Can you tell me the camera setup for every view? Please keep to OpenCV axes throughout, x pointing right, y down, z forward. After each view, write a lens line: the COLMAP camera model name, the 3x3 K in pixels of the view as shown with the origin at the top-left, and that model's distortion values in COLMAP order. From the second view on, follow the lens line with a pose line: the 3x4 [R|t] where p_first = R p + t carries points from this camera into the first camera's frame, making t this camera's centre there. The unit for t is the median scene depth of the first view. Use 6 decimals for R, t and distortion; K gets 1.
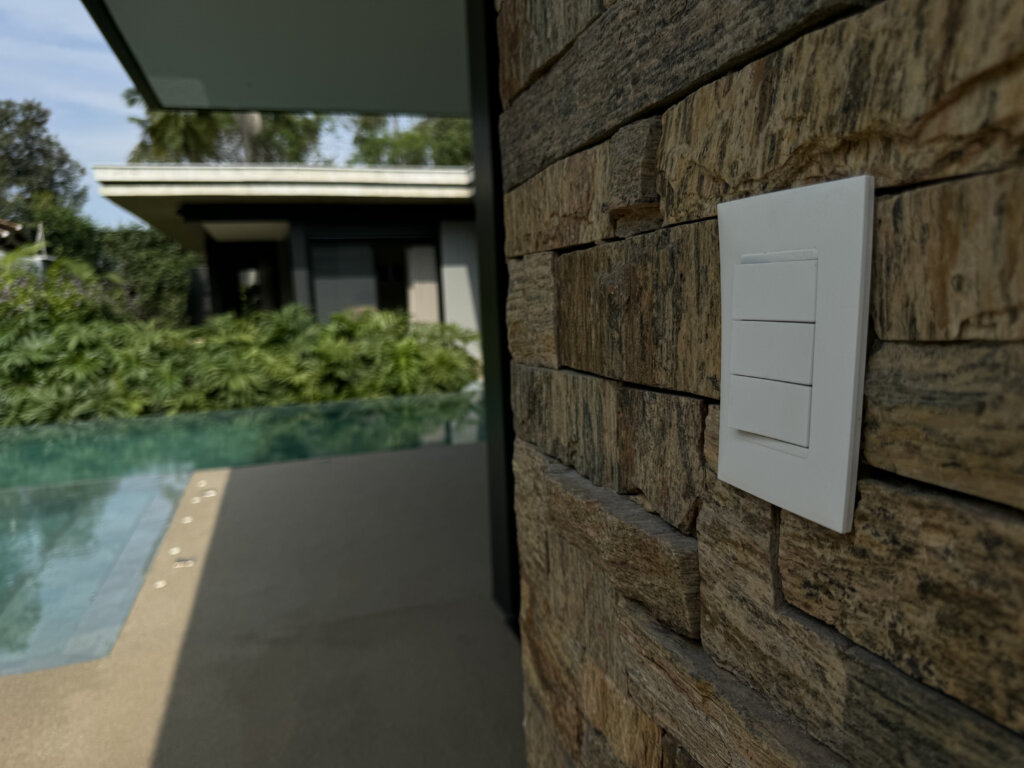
lens RADIAL K [[739.3, 0, 512.0], [0, 739.3, 384.0], [0, 0, 1]] dist [0.035600, -0.005214]
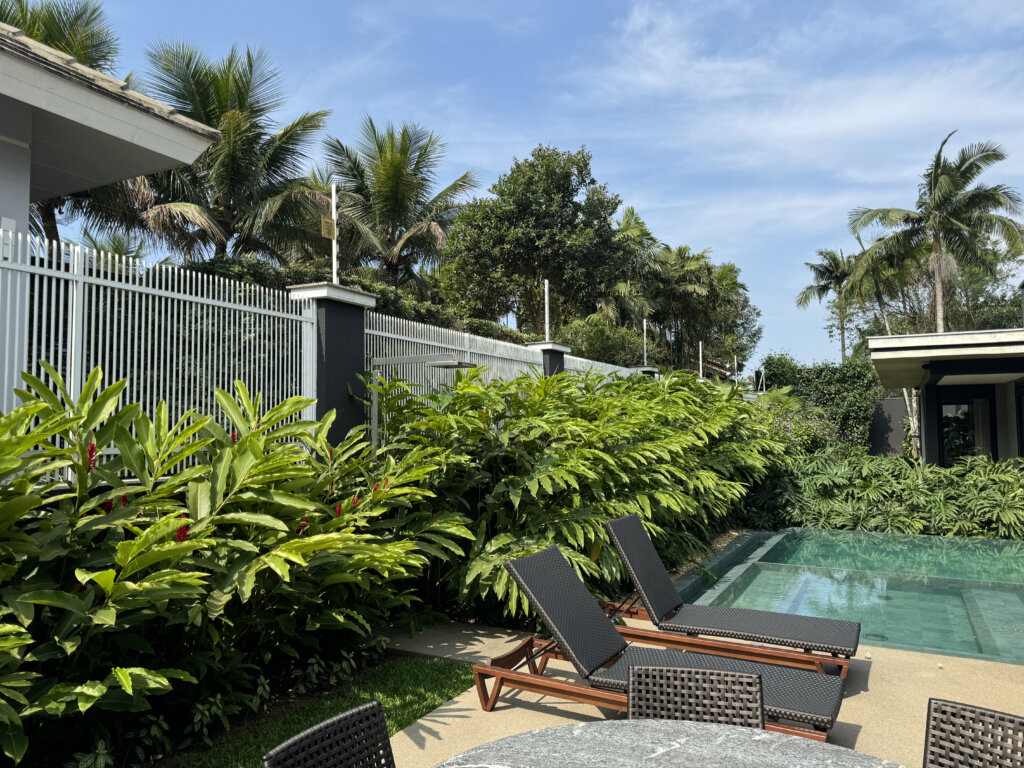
lens RADIAL K [[739.3, 0, 512.0], [0, 739.3, 384.0], [0, 0, 1]] dist [0.035600, -0.005214]
pose [[0.700966, -0.005073, -0.713176, -0.058408], [-0.106729, 0.987968, -0.111929, 0.006693], [0.705163, 0.154575, 0.691991, -0.392843]]
